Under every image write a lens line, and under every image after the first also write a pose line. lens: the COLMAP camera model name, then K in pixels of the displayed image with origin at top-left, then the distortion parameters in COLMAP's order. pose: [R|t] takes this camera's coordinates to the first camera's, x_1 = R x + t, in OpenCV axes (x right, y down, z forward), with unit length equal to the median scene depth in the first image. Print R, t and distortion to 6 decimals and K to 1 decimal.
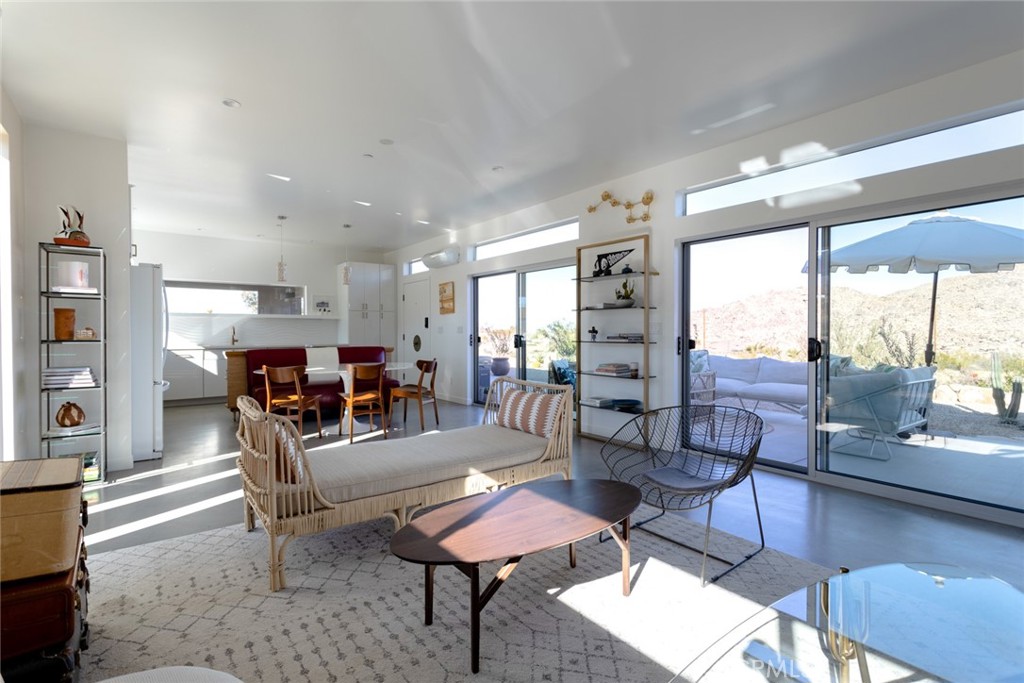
lens RADIAL K [[481.1, 0, 508.2], [0, 481.1, 335.1], [0, 0, 1]] dist [0.002468, 0.000392]
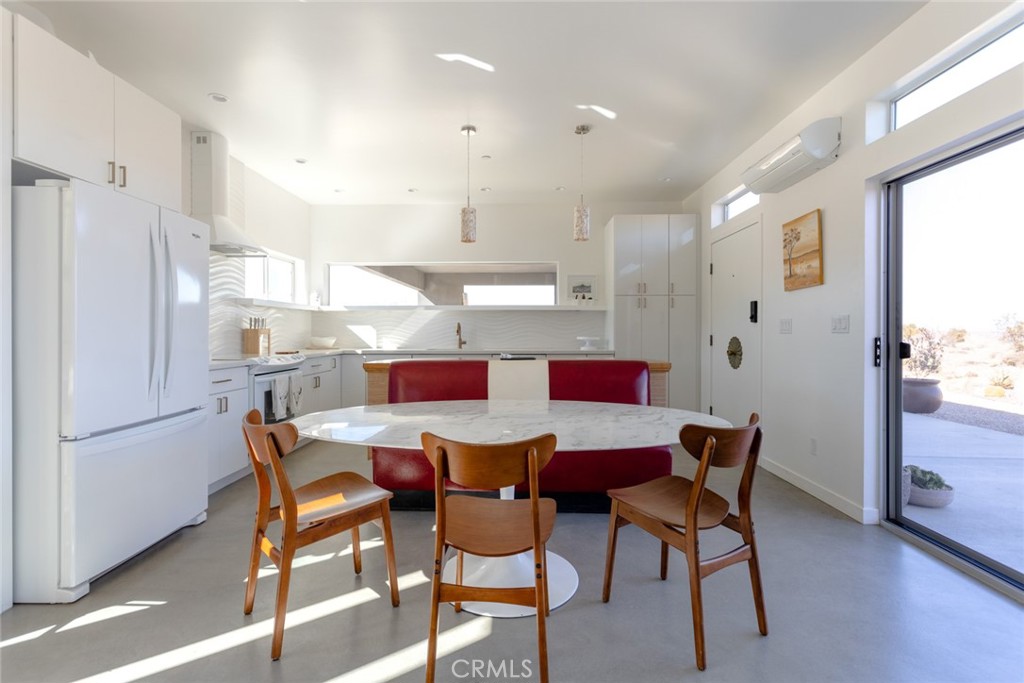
lens RADIAL K [[481.1, 0, 508.2], [0, 481.1, 335.1], [0, 0, 1]] dist [0.002468, 0.000392]
pose [[0.778545, 0.006457, -0.627556, -0.063110], [-0.006751, 0.999975, 0.001914, -0.001470], [0.627553, 0.002747, 0.778569, 0.509946]]
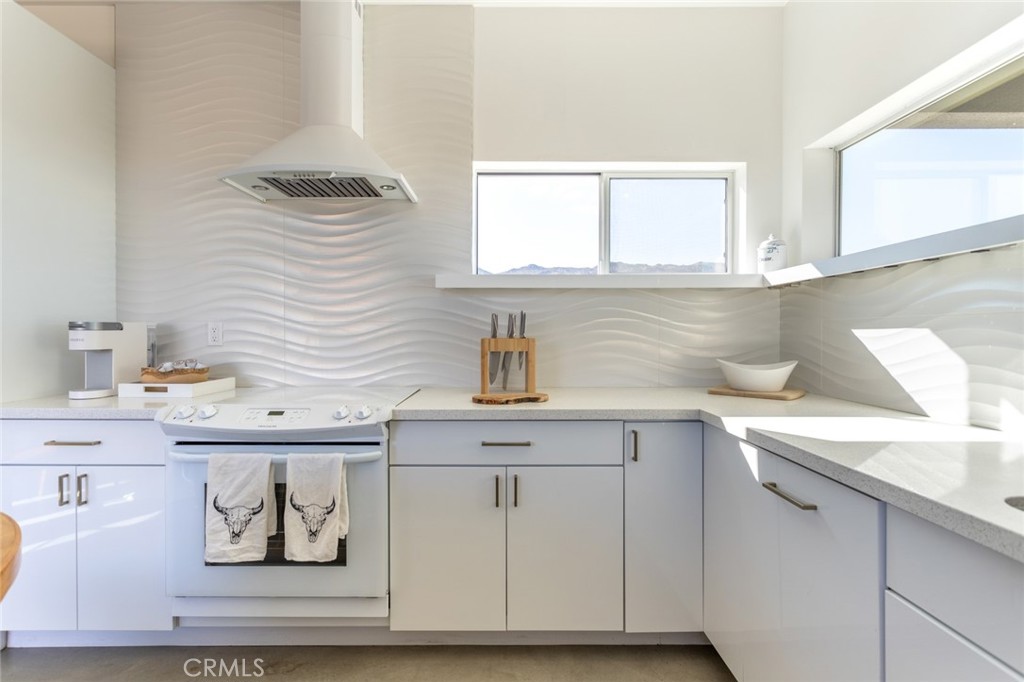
lens RADIAL K [[481.1, 0, 508.2], [0, 481.1, 334.6], [0, 0, 1]] dist [0.002468, 0.000392]
pose [[-0.609430, 0.001598, -0.792838, -0.471518], [-0.008074, 0.999934, 0.008222, -0.010480], [0.792799, 0.011412, -0.609376, 0.968764]]
